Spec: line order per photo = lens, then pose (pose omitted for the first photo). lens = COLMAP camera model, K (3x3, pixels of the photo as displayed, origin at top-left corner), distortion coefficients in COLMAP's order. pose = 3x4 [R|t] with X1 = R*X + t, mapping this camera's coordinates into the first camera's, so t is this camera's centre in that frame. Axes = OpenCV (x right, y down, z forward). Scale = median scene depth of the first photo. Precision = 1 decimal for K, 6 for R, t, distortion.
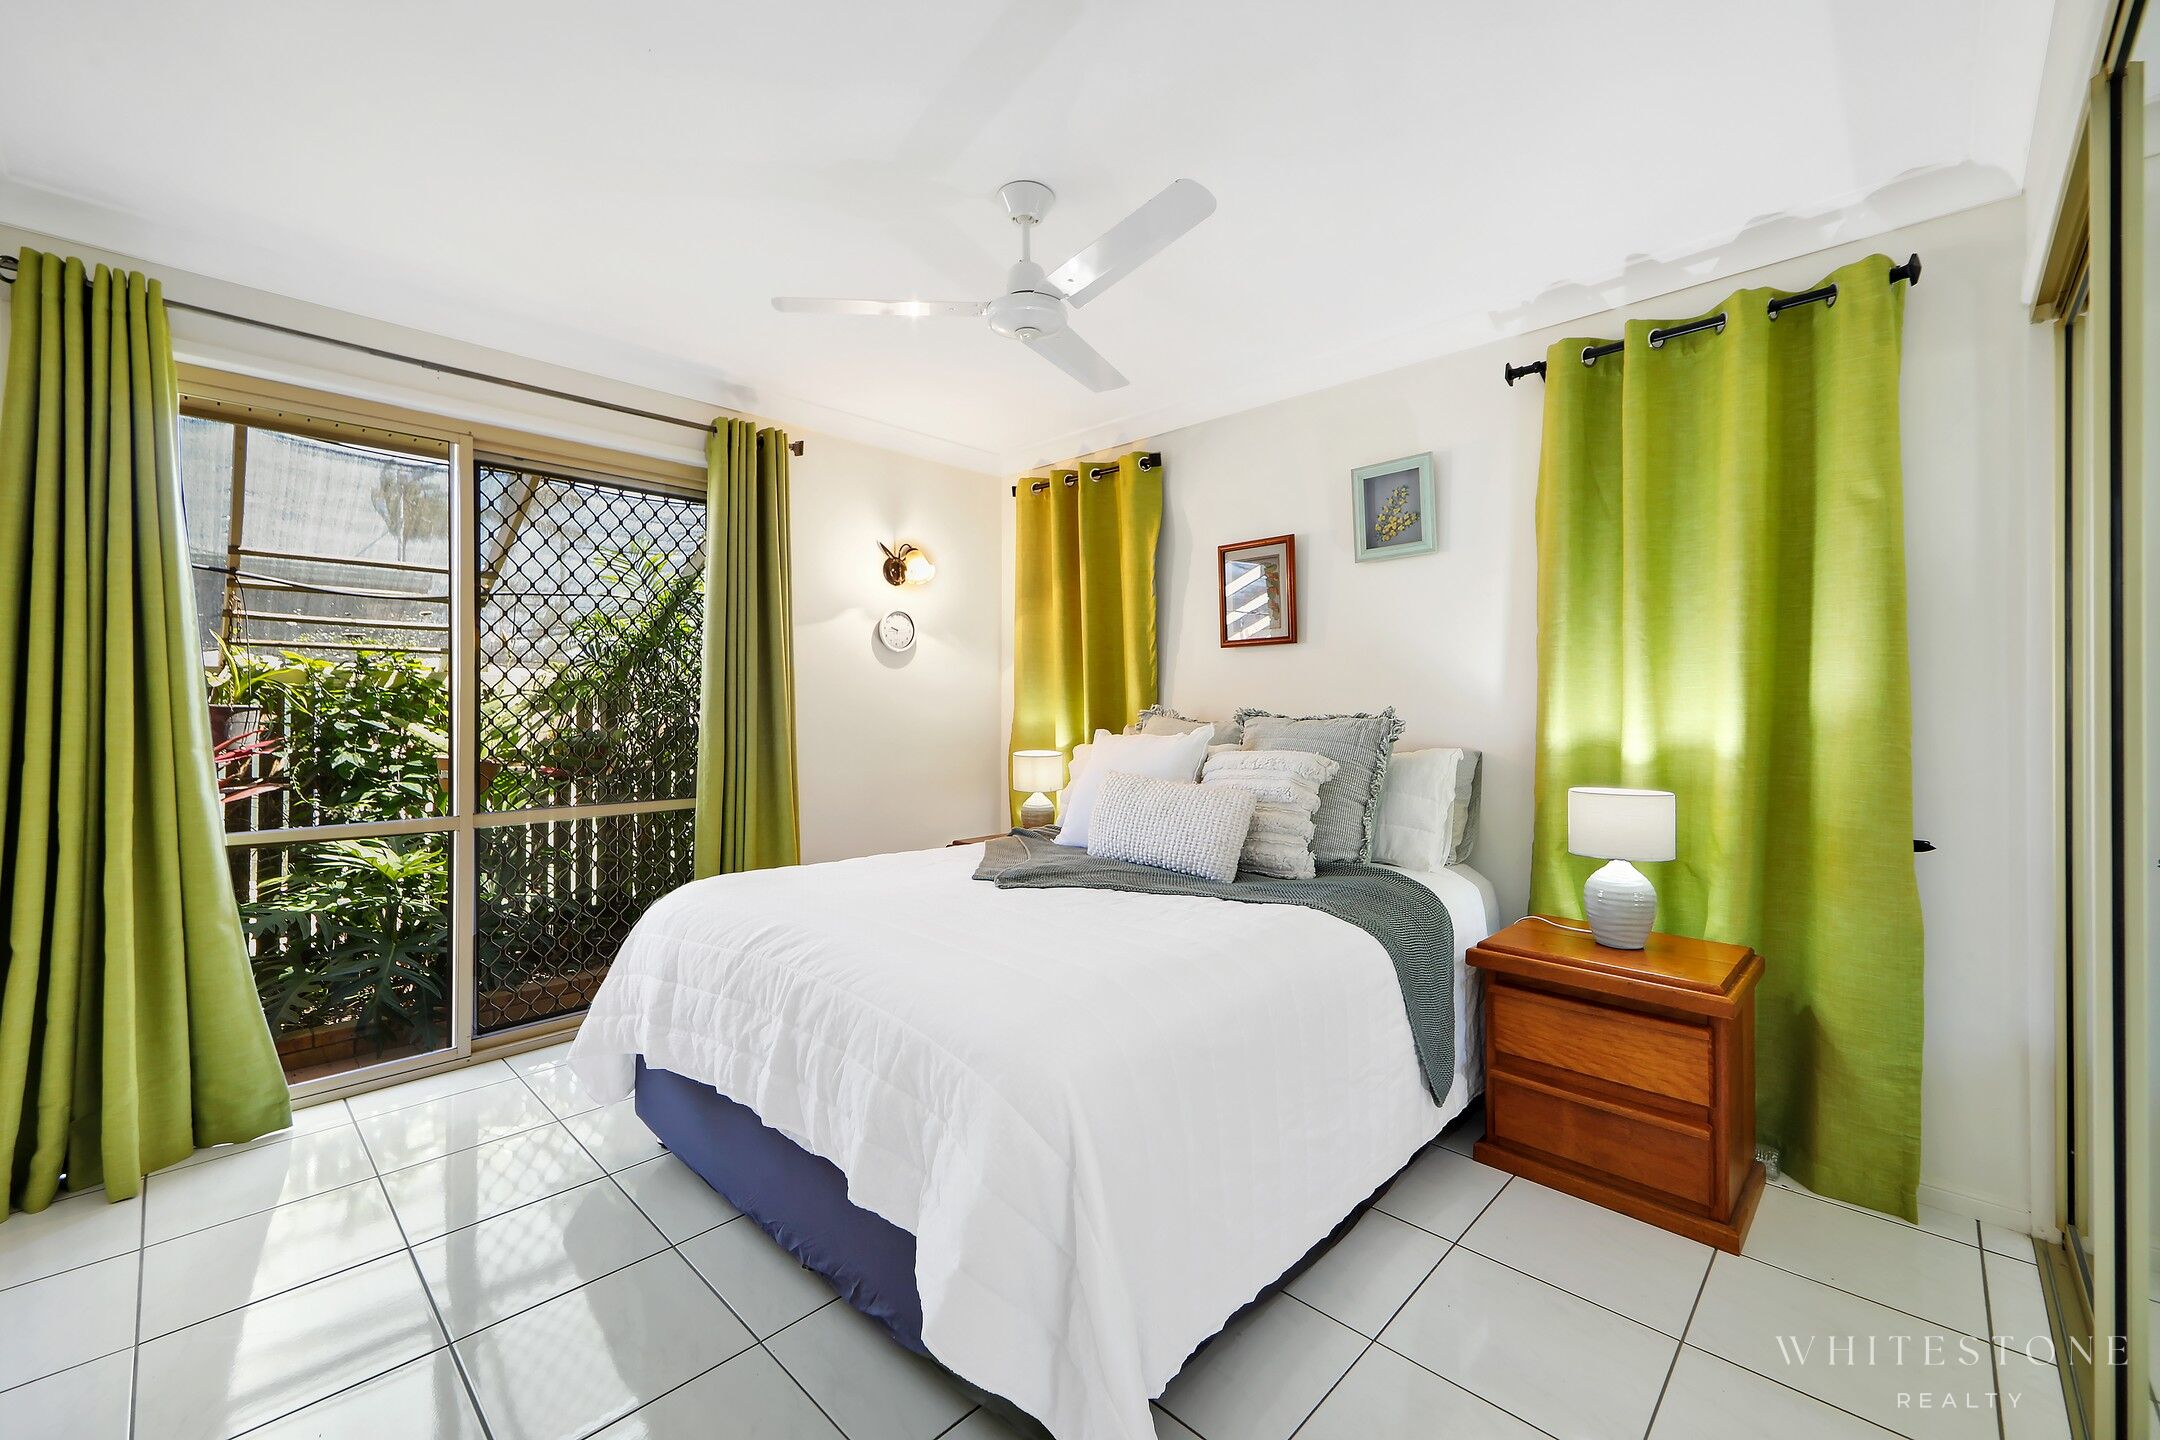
lens RADIAL K [[852.0, 0, 1077.8], [0, 852.0, 704.0], [0, 0, 1]] dist [0.011677, -0.002473]
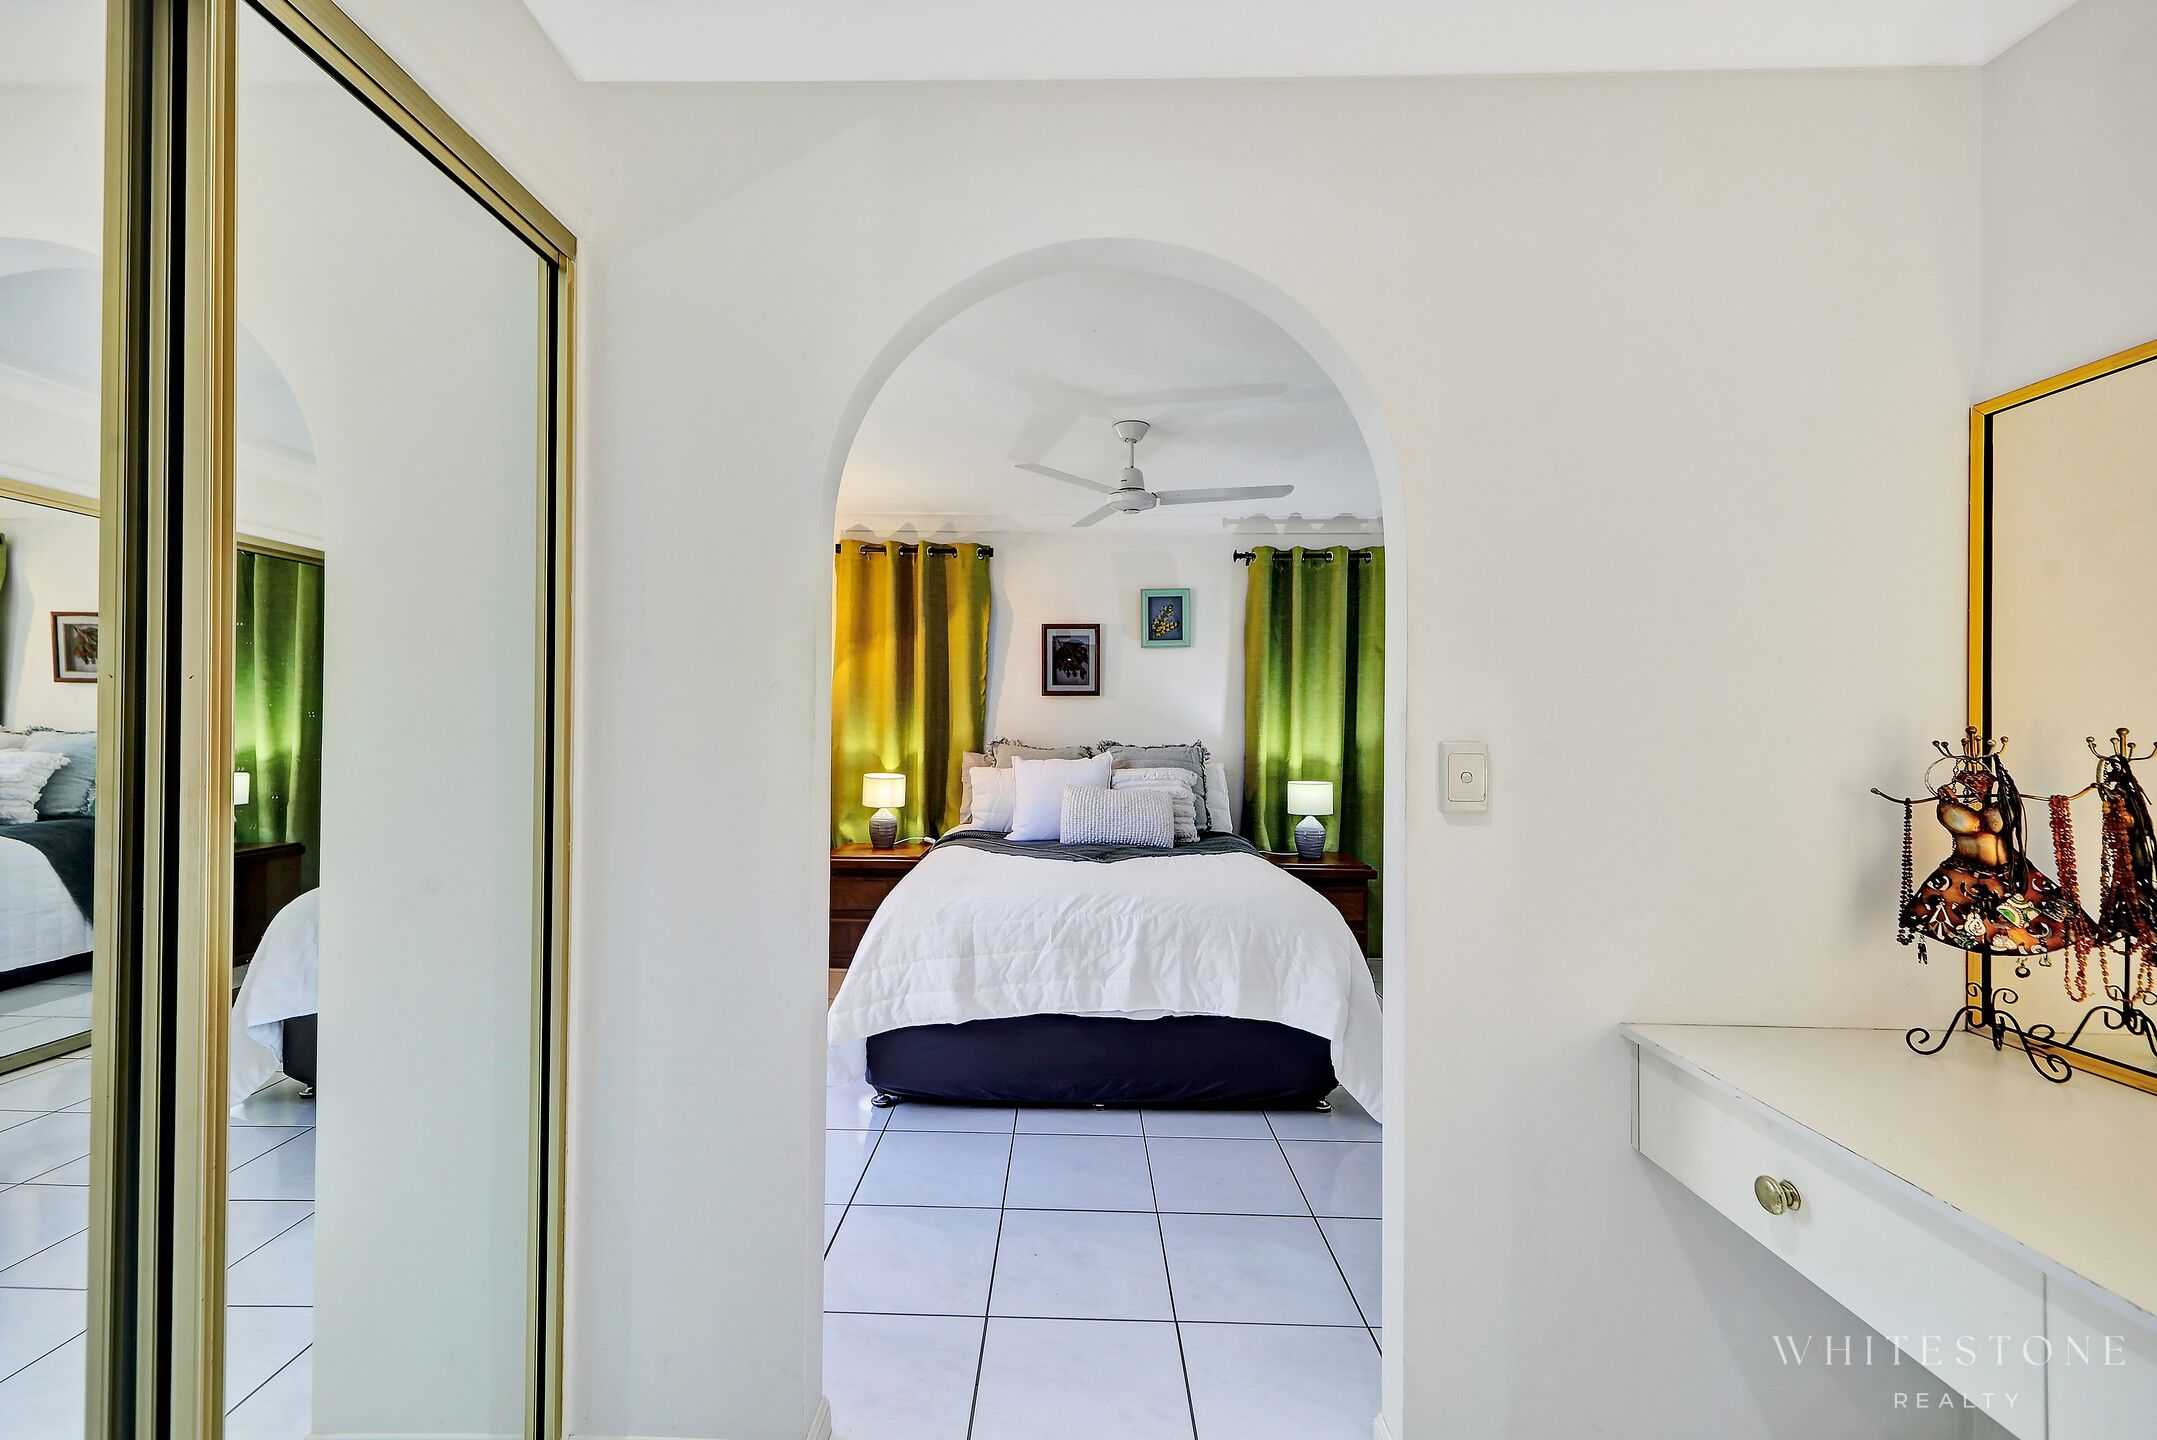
lens RADIAL K [[850.8, 0, 1035.7], [0, 850.8, 716.8], [0, 0, 1]] dist [0.011677, -0.002473]
pose [[0.730390, 0.006928, 0.682995, -1.035042], [-0.012397, 0.999918, 0.003115, -0.044631], [-0.682918, -0.010742, 0.730416, -0.033157]]
